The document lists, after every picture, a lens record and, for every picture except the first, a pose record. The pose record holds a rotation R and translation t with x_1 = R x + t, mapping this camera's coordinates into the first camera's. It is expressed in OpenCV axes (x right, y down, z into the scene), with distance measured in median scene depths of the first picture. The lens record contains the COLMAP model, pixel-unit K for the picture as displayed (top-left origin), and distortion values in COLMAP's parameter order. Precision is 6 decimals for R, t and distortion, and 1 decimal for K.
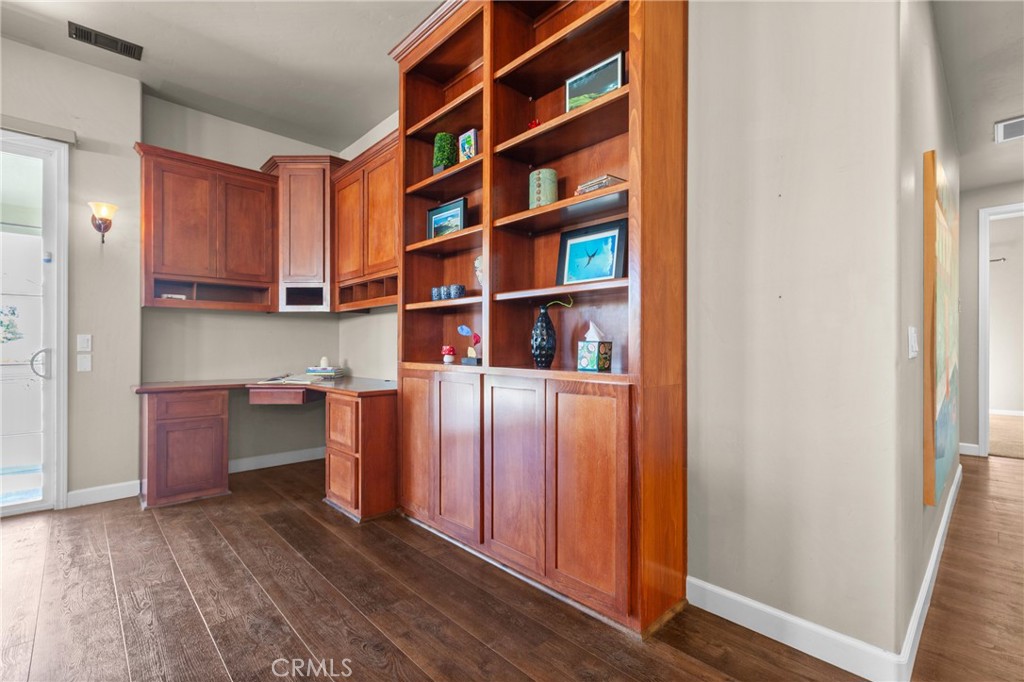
lens RADIAL K [[457.7, 0, 512.6], [0, 457.7, 345.7], [0, 0, 1]] dist [-0.000214, -0.000625]
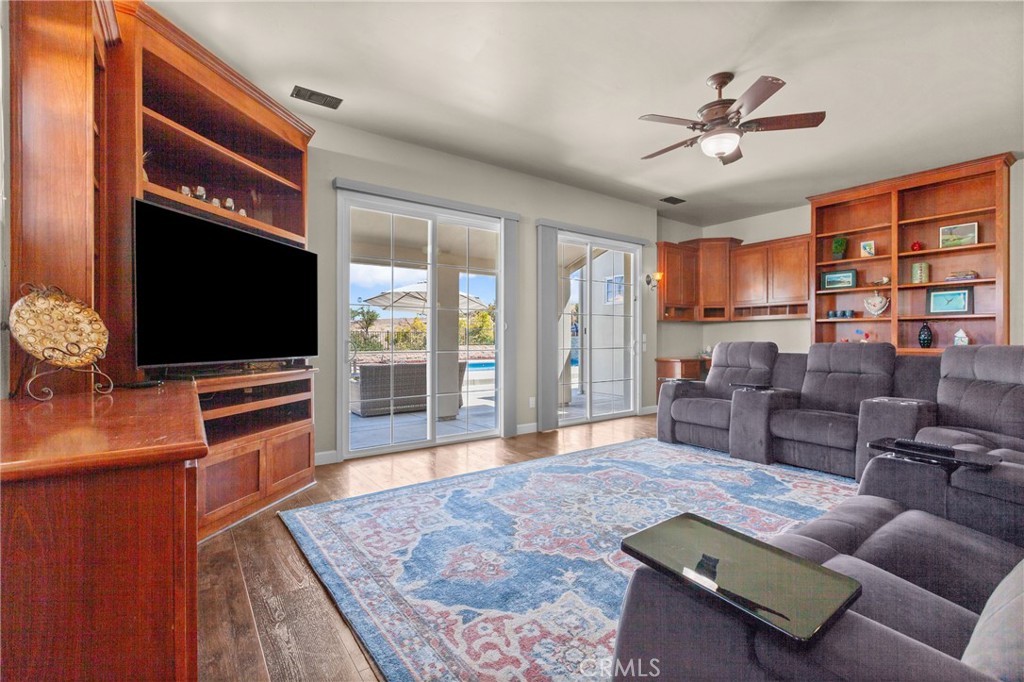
lens RADIAL K [[457.7, 0, 511.1], [0, 457.7, 337.2], [0, 0, 1]] dist [-0.000214, -0.000625]
pose [[0.989706, 0.000664, -0.143115, -1.293393], [-0.001388, 0.999987, -0.004962, 0.005260], [0.143110, 0.005109, 0.989694, -1.236704]]
